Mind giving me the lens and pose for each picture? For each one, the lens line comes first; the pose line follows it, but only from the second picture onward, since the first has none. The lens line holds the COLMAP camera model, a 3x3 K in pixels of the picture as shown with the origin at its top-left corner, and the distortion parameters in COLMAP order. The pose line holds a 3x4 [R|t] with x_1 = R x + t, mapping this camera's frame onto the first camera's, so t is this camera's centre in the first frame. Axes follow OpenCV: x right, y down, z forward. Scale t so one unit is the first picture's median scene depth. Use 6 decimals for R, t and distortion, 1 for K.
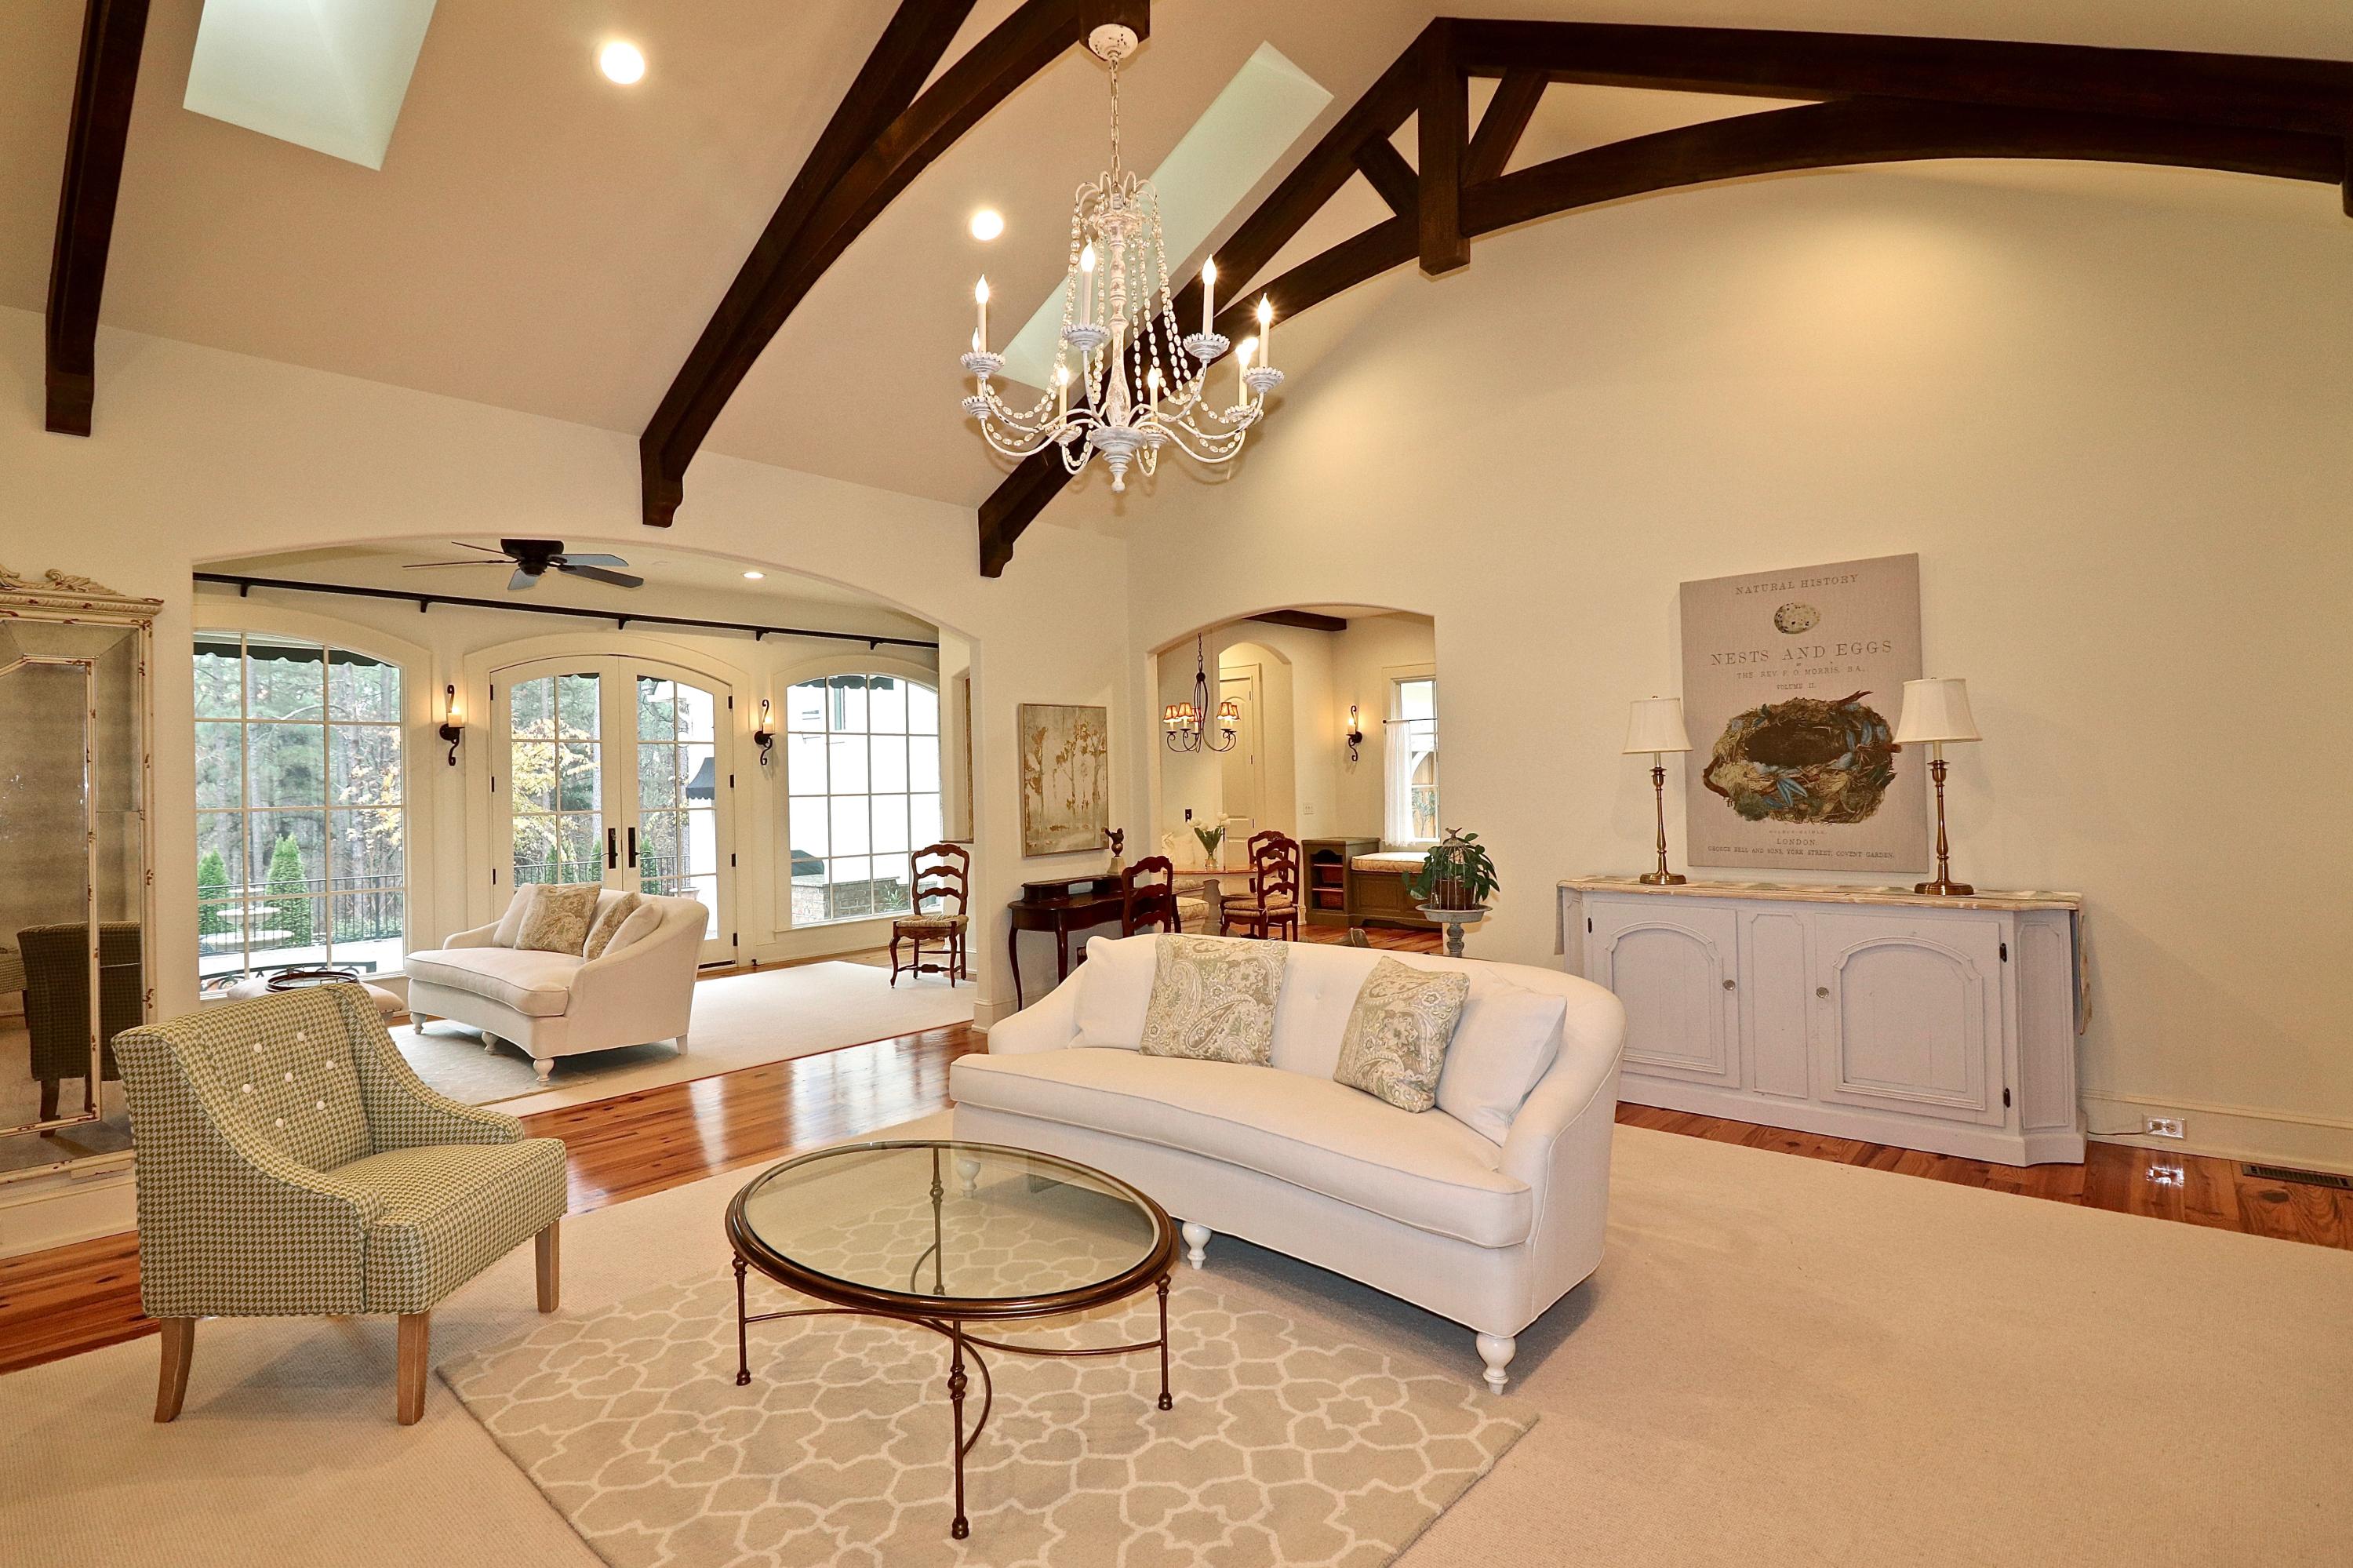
lens RADIAL K [[1119.1, 0, 1180.2], [0, 1119.1, 766.3], [0, 0, 1]] dist [-0.000917, -0.012588]
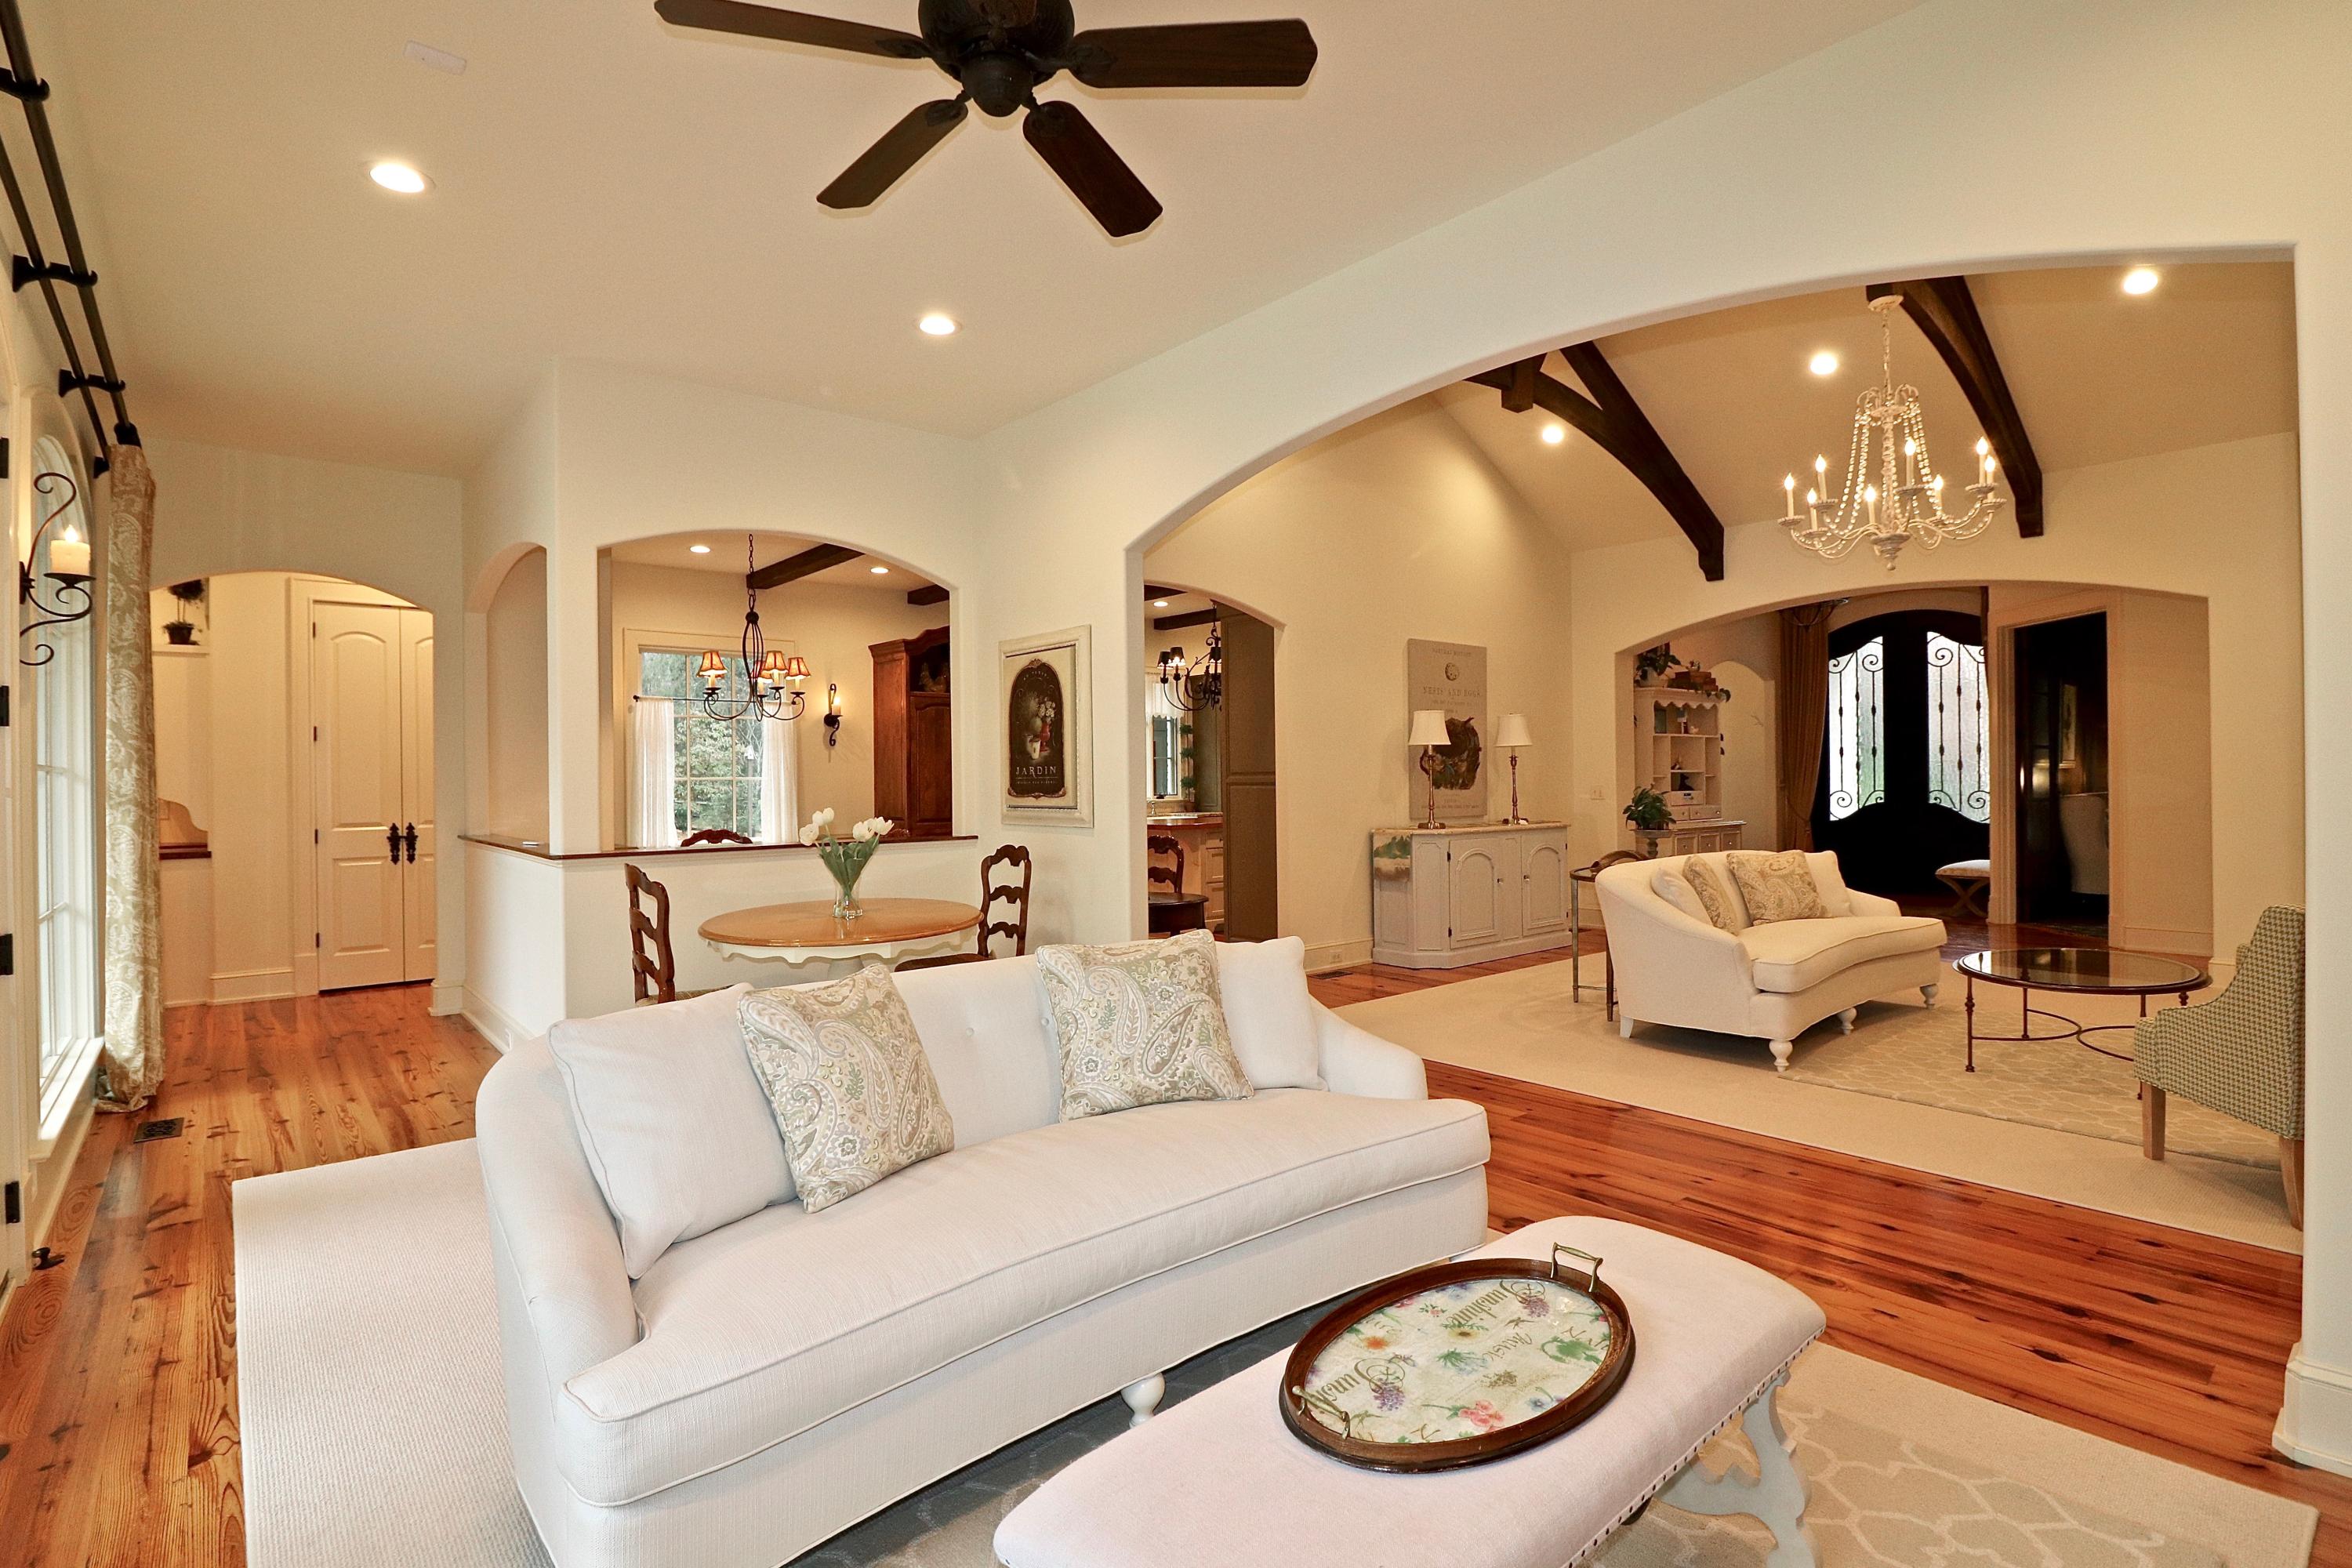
lens RADIAL K [[1118.5, 0, 1171.4], [0, 1118.5, 782.0], [0, 0, 1]] dist [-0.000917, -0.012588]
pose [[0.144093, 0.002466, 0.989561, -1.235357], [-0.018633, 0.999826, 0.000221, 0.046305], [-0.989389, -0.018471, 0.144114, 1.185708]]
